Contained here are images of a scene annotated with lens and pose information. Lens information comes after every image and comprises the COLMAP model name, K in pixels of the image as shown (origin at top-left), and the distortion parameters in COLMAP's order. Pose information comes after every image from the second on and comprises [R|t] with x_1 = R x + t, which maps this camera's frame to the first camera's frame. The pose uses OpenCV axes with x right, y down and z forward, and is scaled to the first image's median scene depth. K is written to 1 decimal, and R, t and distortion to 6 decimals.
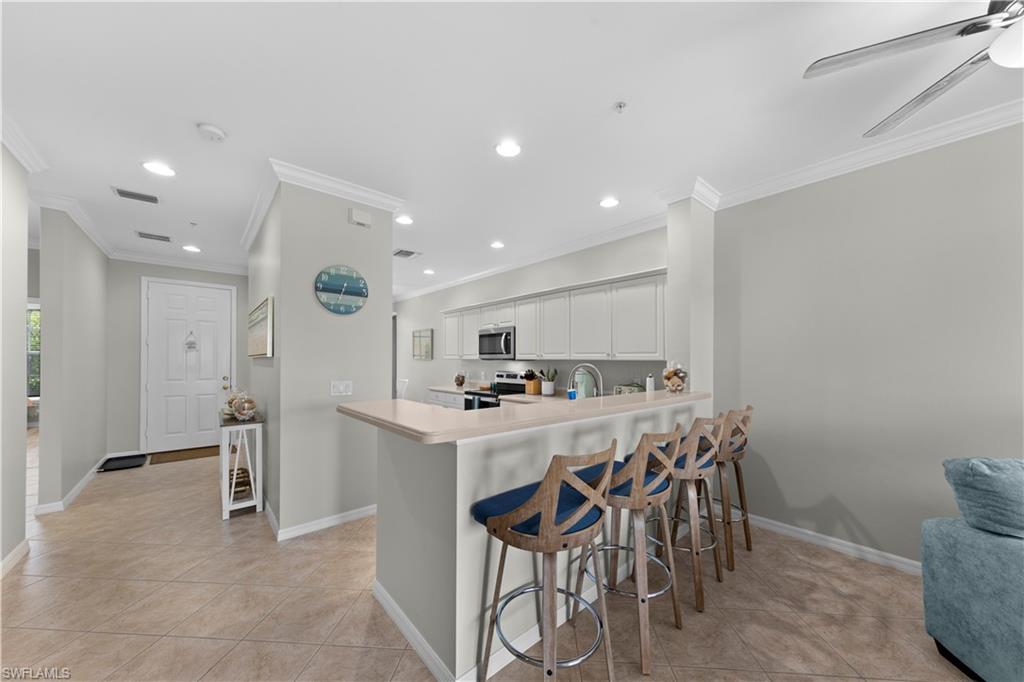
lens RADIAL K [[349.7, 0, 509.4], [0, 349.7, 358.2], [0, 0, 1]] dist [0.005054, -0.000107]
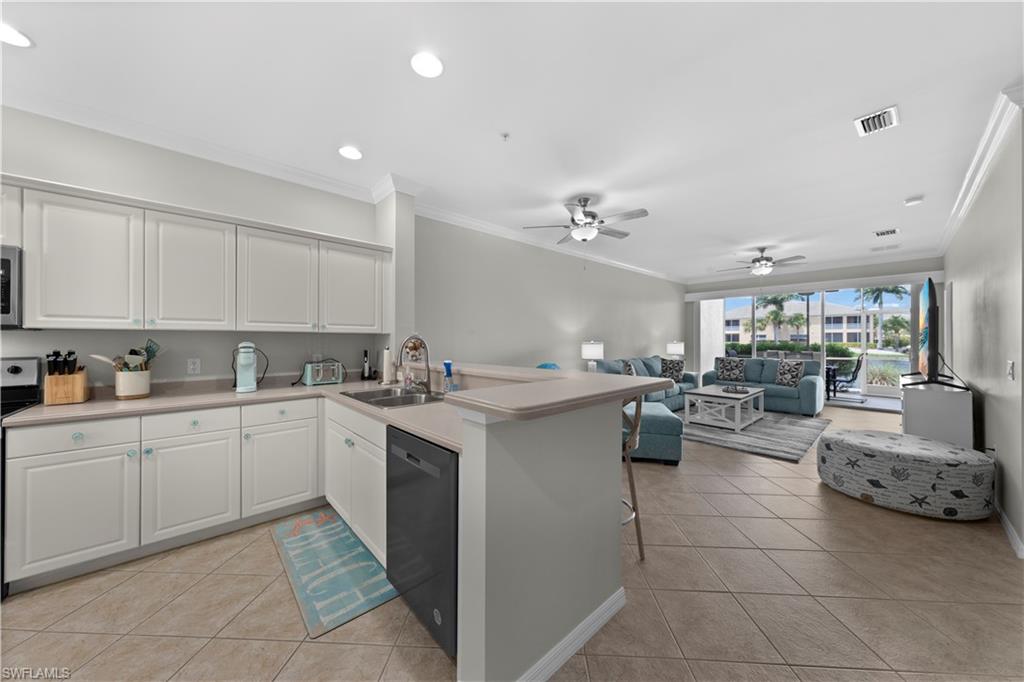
lens RADIAL K [[349.7, 0, 511.1], [0, 349.7, 337.8], [0, 0, 1]] dist [0.005054, -0.000107]
pose [[-0.013156, 0.004446, 0.999904, -0.543906], [-0.006203, 0.999971, -0.004528, 0.018878], [-0.999894, -0.006262, -0.013128, 0.555132]]
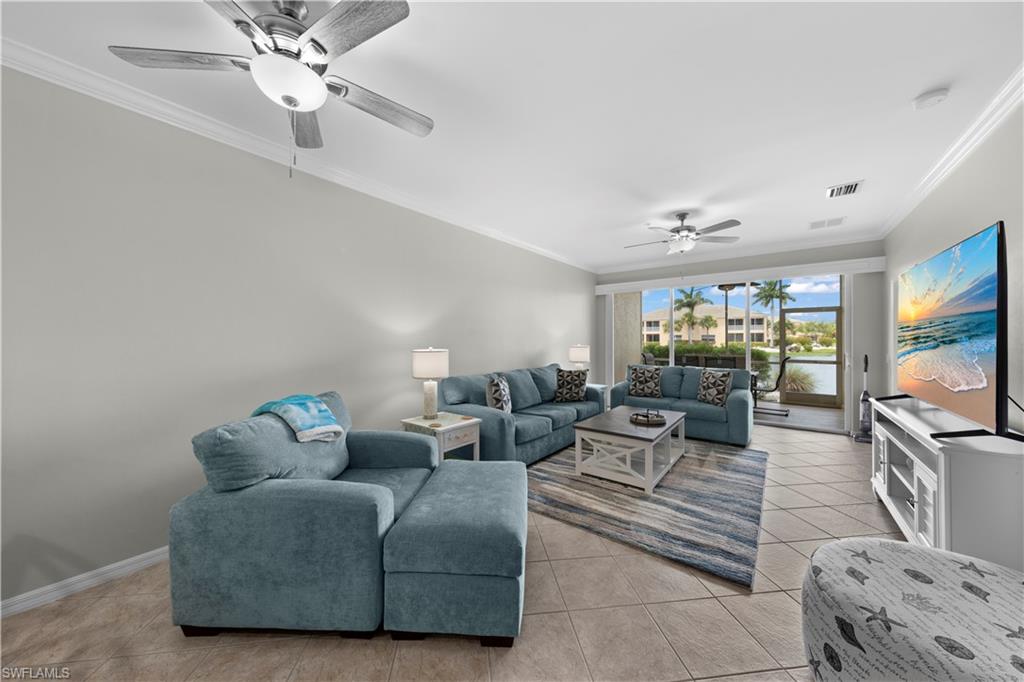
lens RADIAL K [[349.7, 0, 514.3], [0, 349.7, 337.8], [0, 0, 1]] dist [0.005054, -0.000107]
pose [[-0.195162, 0.004148, 0.980762, 0.037084], [-0.004772, 0.999975, -0.005179, 0.003727], [-0.980759, -0.005691, -0.195138, 0.142874]]
